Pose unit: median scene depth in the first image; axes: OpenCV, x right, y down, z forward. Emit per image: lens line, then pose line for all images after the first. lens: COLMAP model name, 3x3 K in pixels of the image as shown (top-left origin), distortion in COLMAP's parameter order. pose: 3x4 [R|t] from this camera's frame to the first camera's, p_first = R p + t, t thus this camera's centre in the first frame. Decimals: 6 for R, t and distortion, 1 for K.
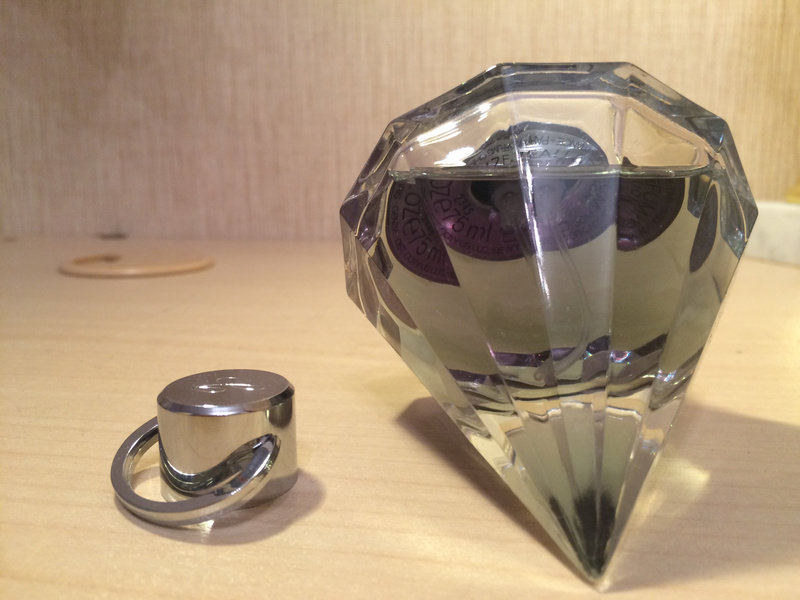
lens RADIAL K [[690.1, 0, 400.0], [0, 690.1, 300.0], [0, 0, 1]] dist [0.043119, -0.125174]
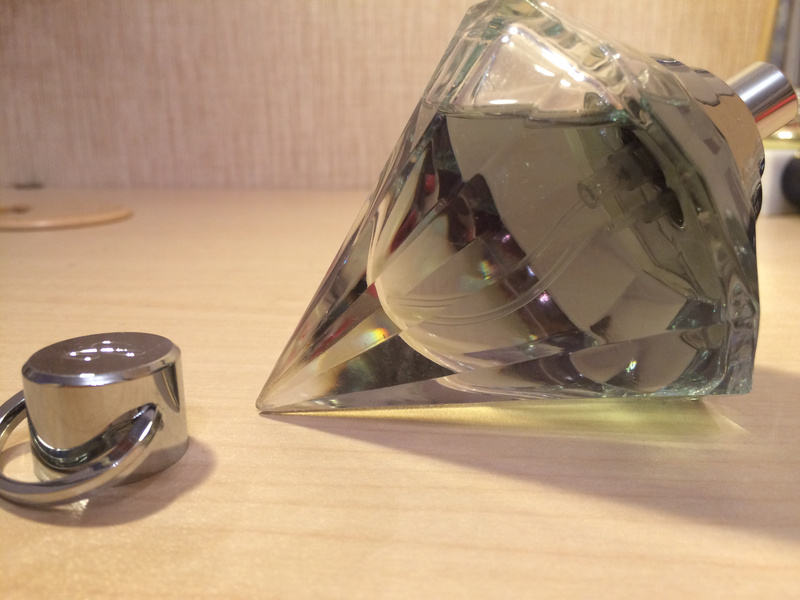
lens RADIAL K [[690.1, 0, 400.0], [0, 690.1, 300.0], [0, 0, 1]] dist [0.043119, -0.125174]
pose [[0.997066, -0.020328, 0.073798, 0.071662], [0.014709, 0.997006, 0.075908, -0.006271], [-0.075121, -0.074600, 0.994380, 0.075985]]
